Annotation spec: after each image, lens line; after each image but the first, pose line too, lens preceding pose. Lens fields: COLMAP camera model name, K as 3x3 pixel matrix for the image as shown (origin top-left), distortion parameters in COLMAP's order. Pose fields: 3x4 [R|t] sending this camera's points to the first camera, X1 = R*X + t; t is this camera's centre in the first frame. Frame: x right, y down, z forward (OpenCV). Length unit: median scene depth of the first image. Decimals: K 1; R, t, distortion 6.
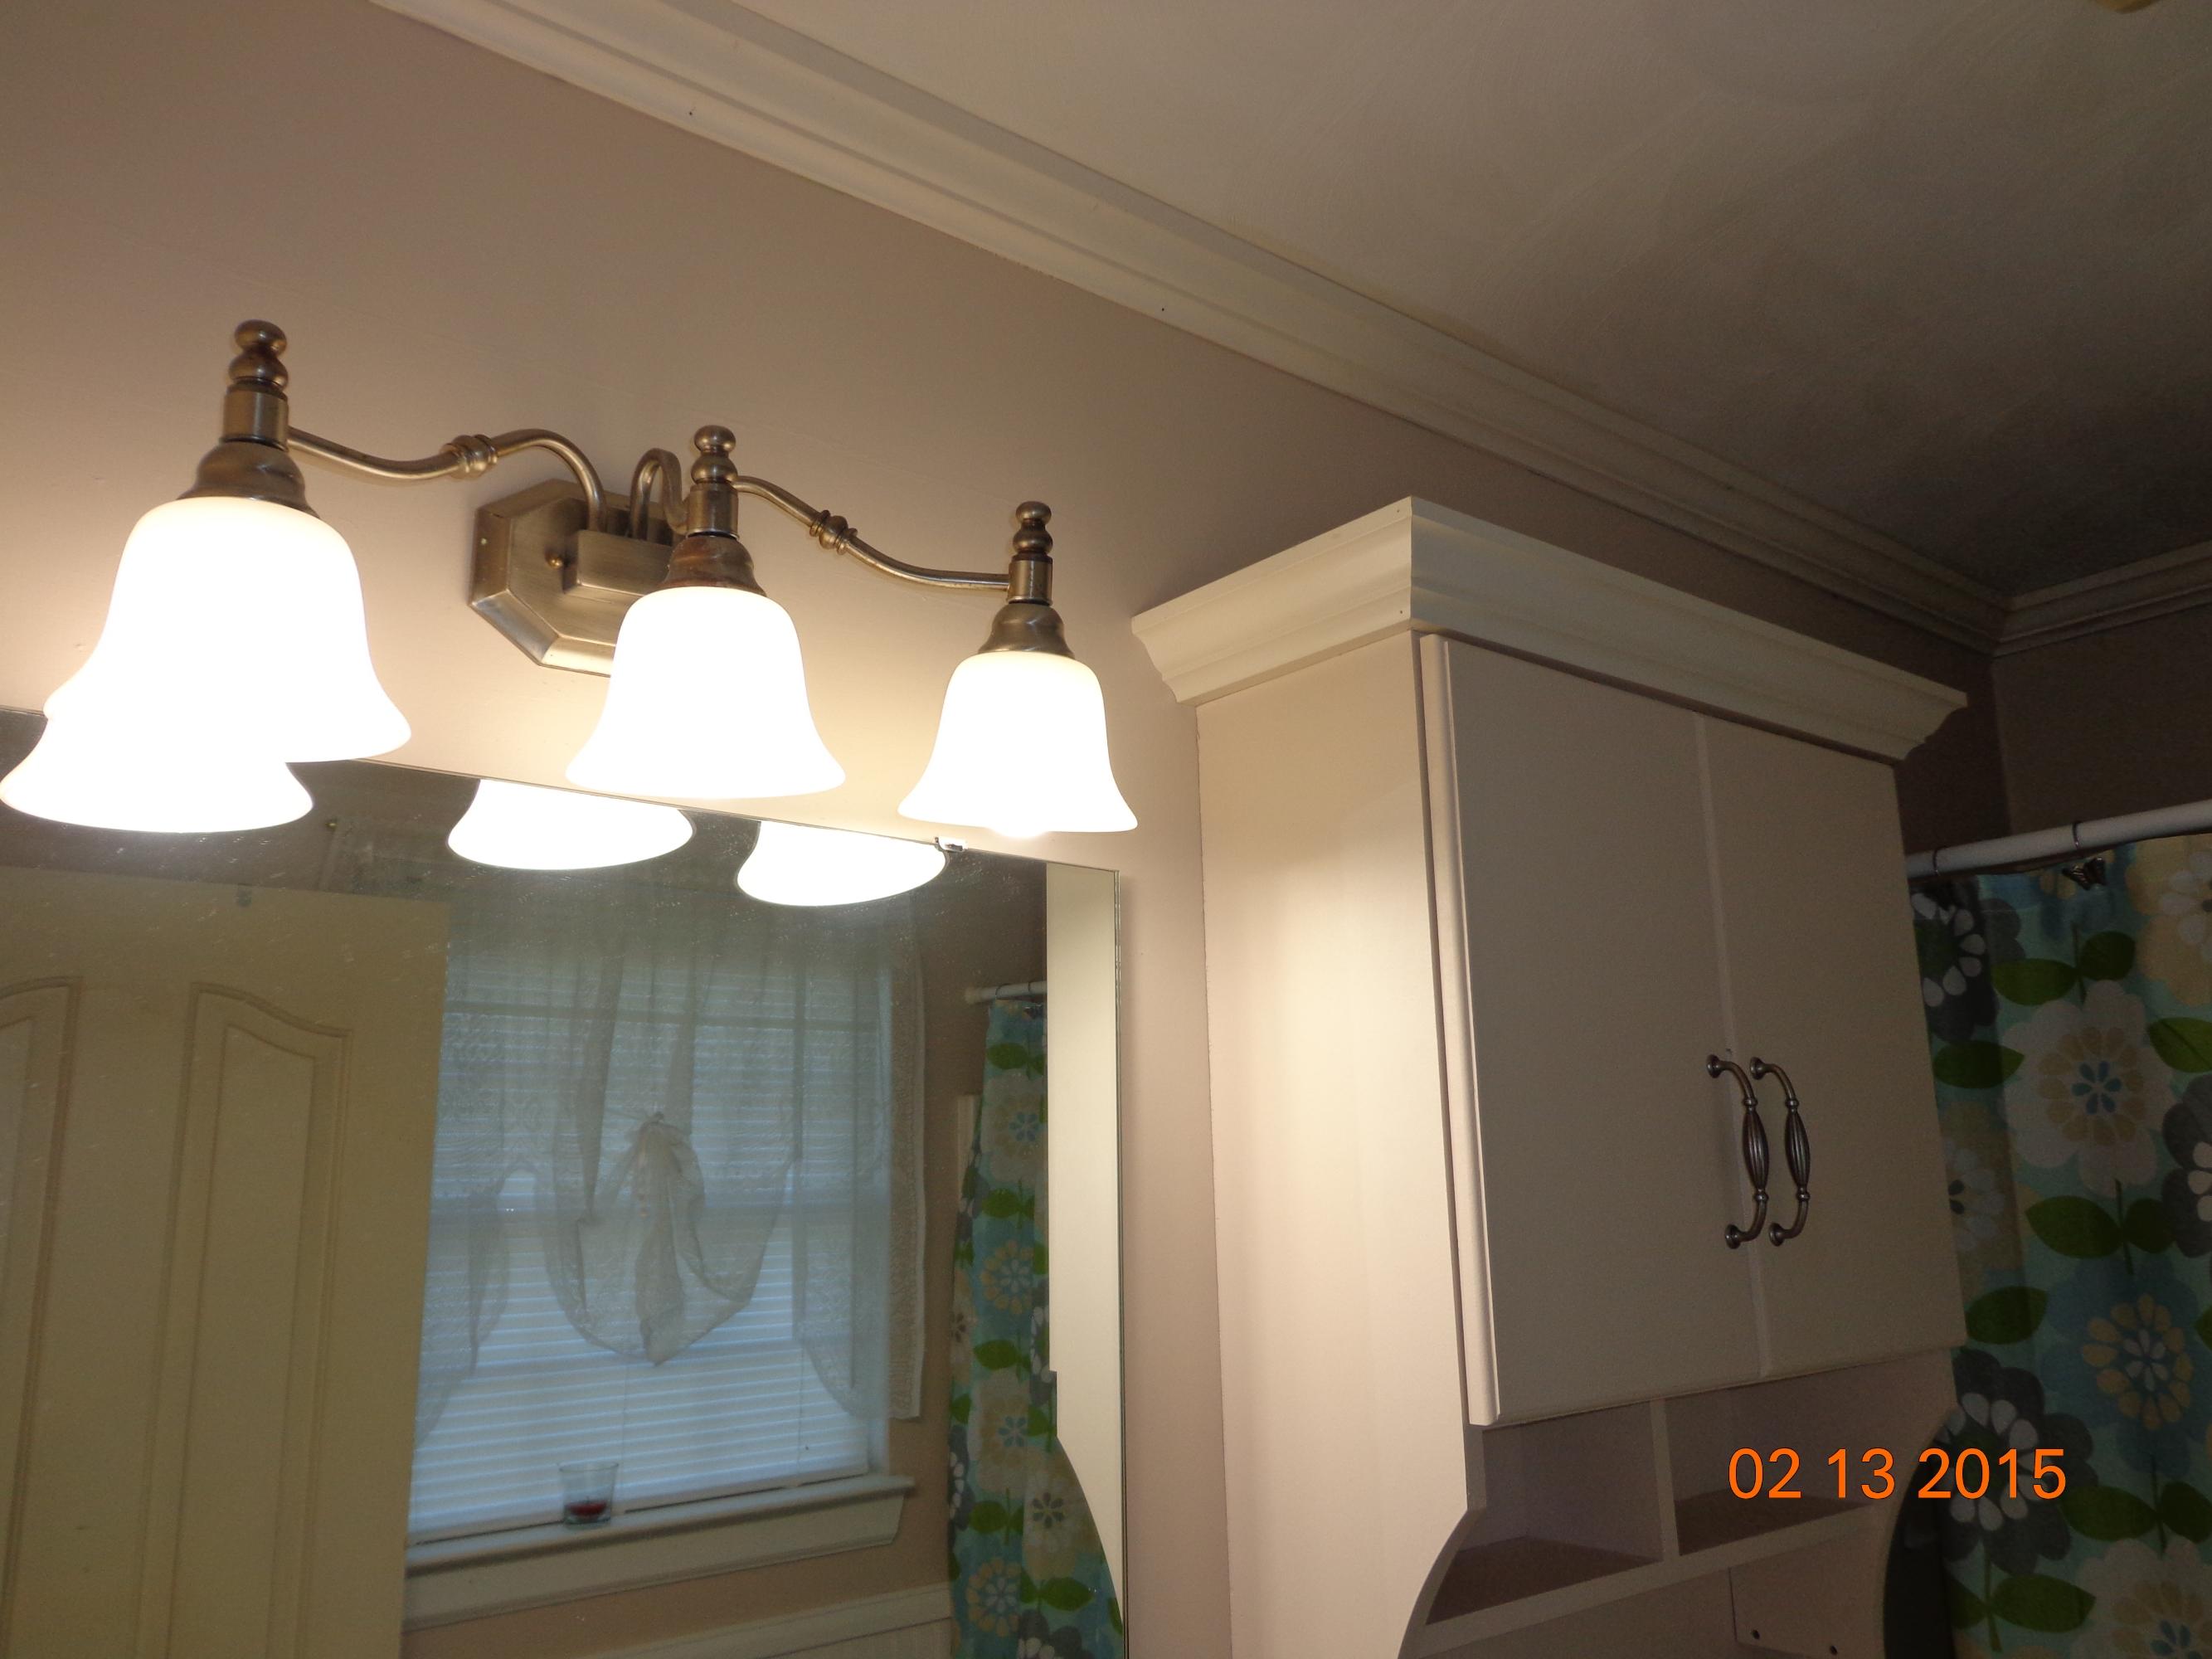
lens RADIAL K [[1646.5, 0, 1107.3], [0, 1646.5, 819.0], [0, 0, 1]] dist [0.007672, -0.001128]
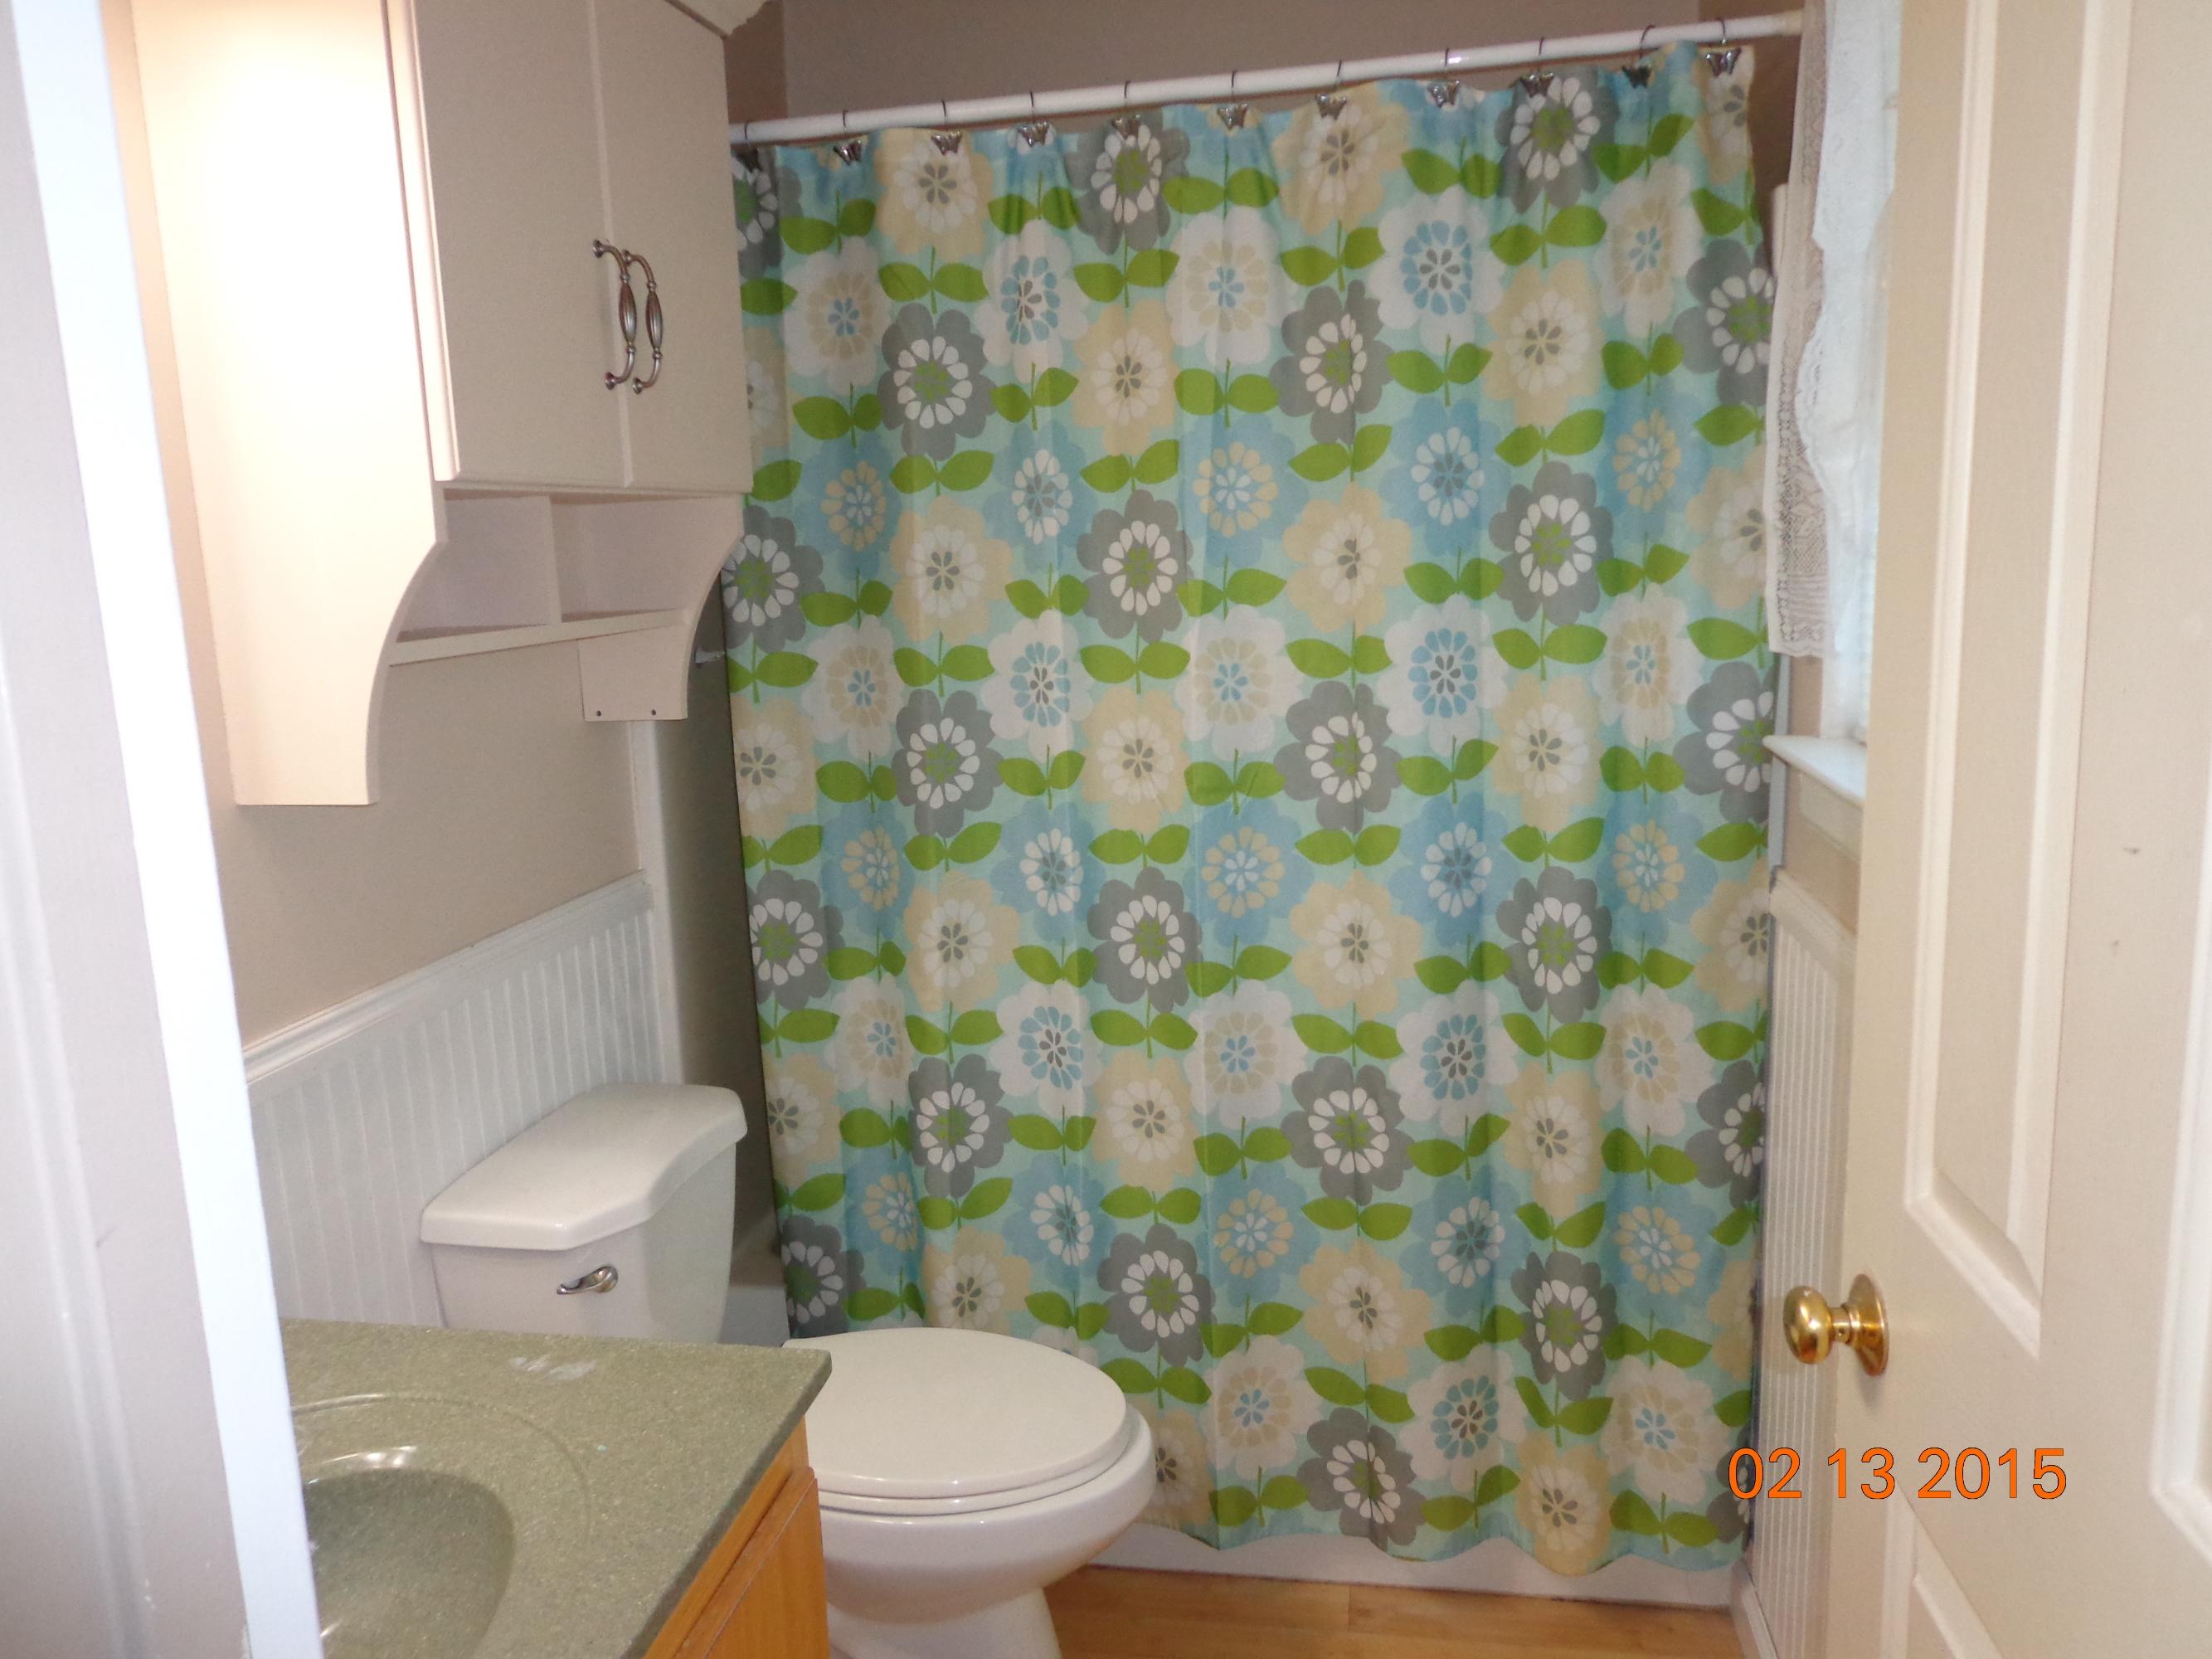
lens RADIAL K [[1646.5, 0, 1095.5], [0, 1646.5, 827.7], [0, 0, 1]] dist [0.007672, -0.001128]
pose [[0.763121, -0.117397, 0.635503, -0.176508], [-0.126187, 0.937366, 0.324688, 0.089020], [-0.633816, -0.327969, 0.700510, -0.255899]]
